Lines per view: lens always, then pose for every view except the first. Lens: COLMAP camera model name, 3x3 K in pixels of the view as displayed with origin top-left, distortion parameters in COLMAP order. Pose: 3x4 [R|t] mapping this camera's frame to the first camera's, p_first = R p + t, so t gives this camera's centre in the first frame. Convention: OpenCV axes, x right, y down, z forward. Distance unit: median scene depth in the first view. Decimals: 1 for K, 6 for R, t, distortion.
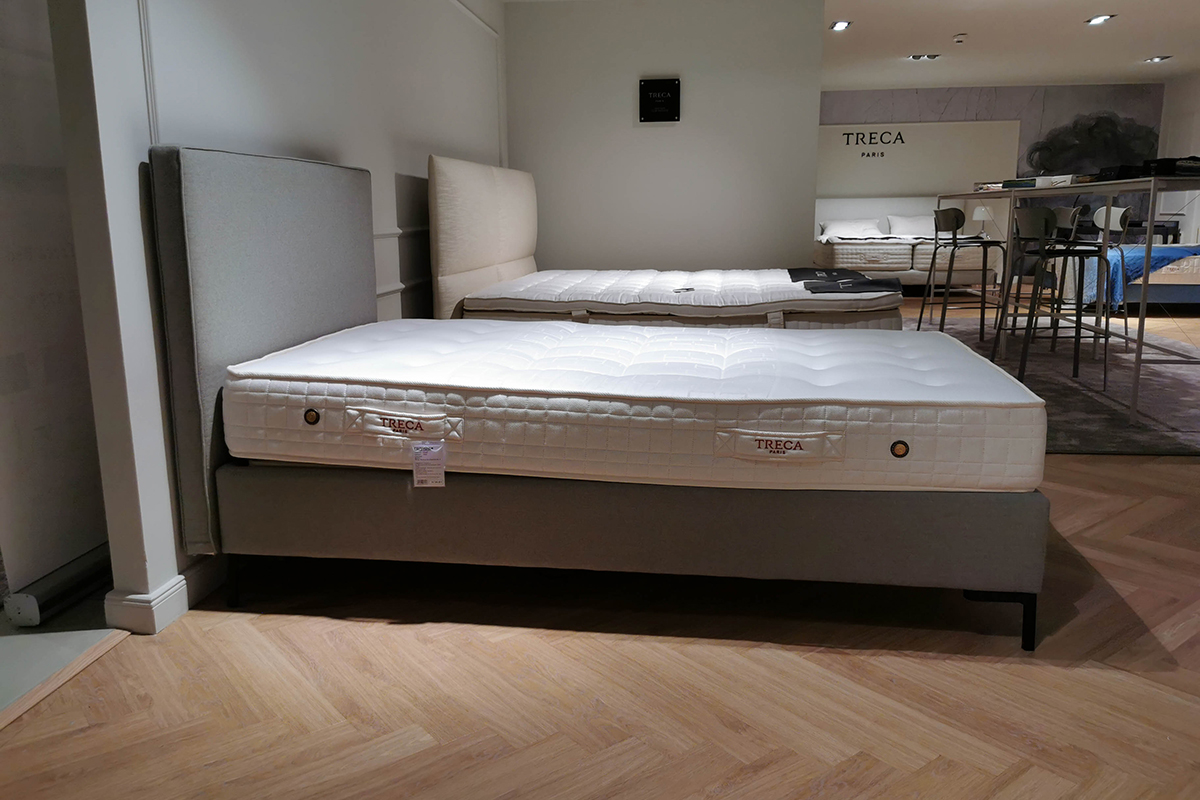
lens RADIAL K [[932.3, 0, 600.0], [0, 932.3, 400.0], [0, 0, 1]] dist [0.075033, -0.105069]
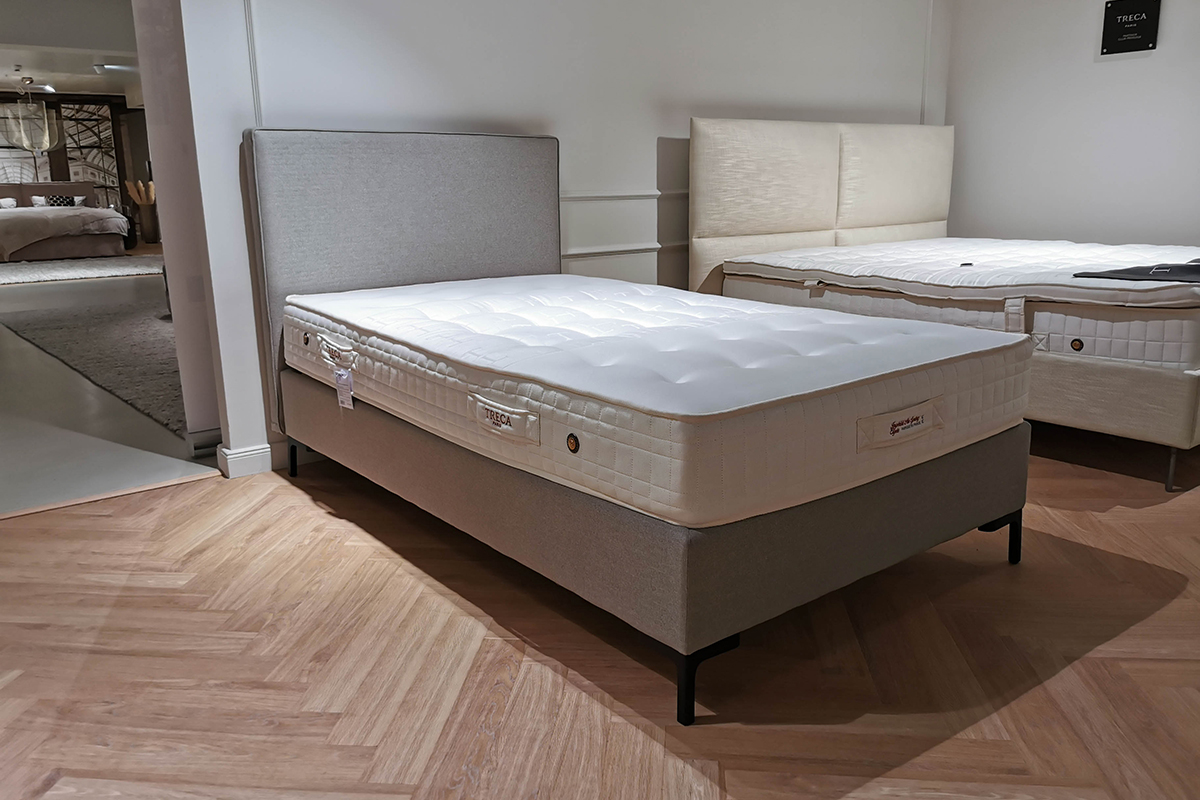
lens RADIAL K [[932.3, 0, 600.0], [0, 932.3, 400.0], [0, 0, 1]] dist [0.075033, -0.105069]
pose [[0.716012, 0.153204, -0.681069, 0.862737], [-0.127179, 0.987921, 0.088526, -0.063818], [0.686406, 0.023232, 0.726848, 0.350608]]
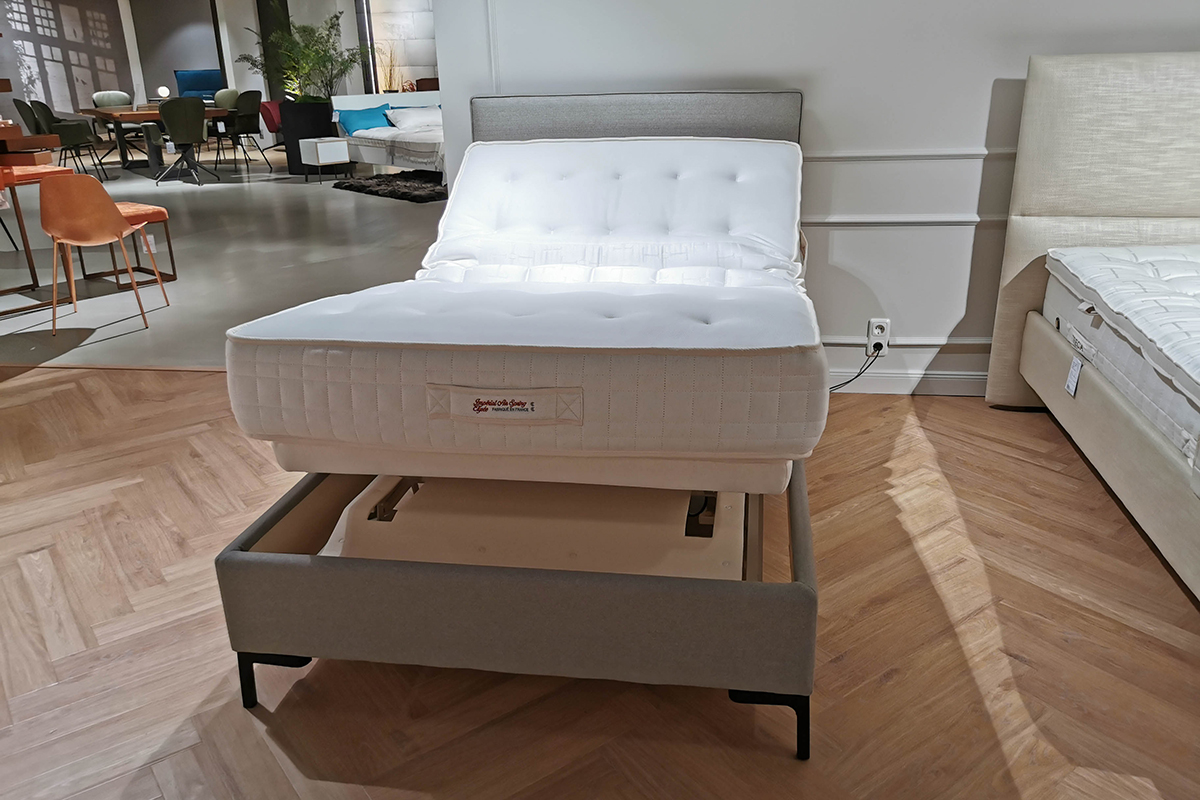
lens RADIAL K [[934.4, 0, 600.0], [0, 934.4, 400.0], [0, 0, 1]] dist [0.078677, -0.115717]
pose [[-0.035175, 0.353499, -0.934773, 1.148191], [-0.174743, 0.918767, 0.354022, -0.380183], [0.983986, 0.175798, 0.029454, 1.204148]]
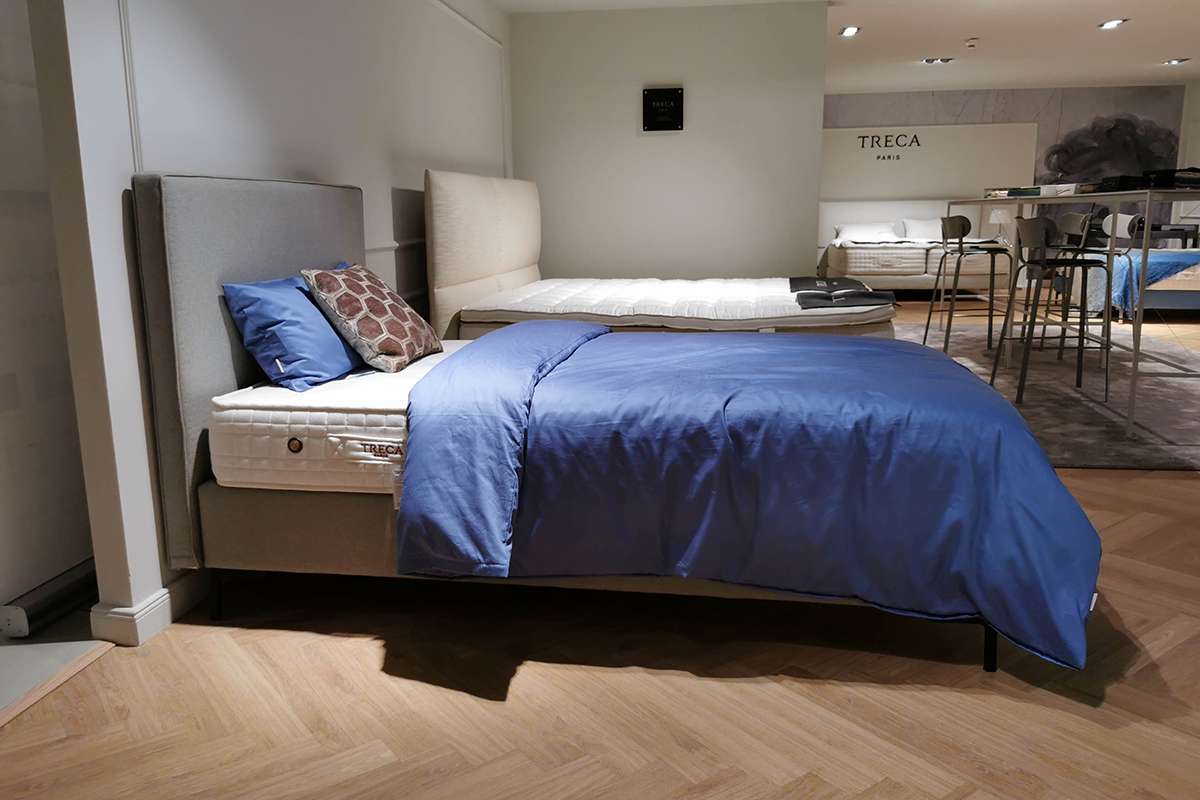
lens RADIAL K [[934.4, 0, 600.0], [0, 934.4, 400.0], [0, 0, 1]] dist [0.078677, -0.115717]
pose [[0.999682, 0.002972, -0.025054, 0.058287], [-0.002957, 0.999995, 0.000661, -0.023200], [0.025056, -0.000587, 0.999686, -0.020811]]
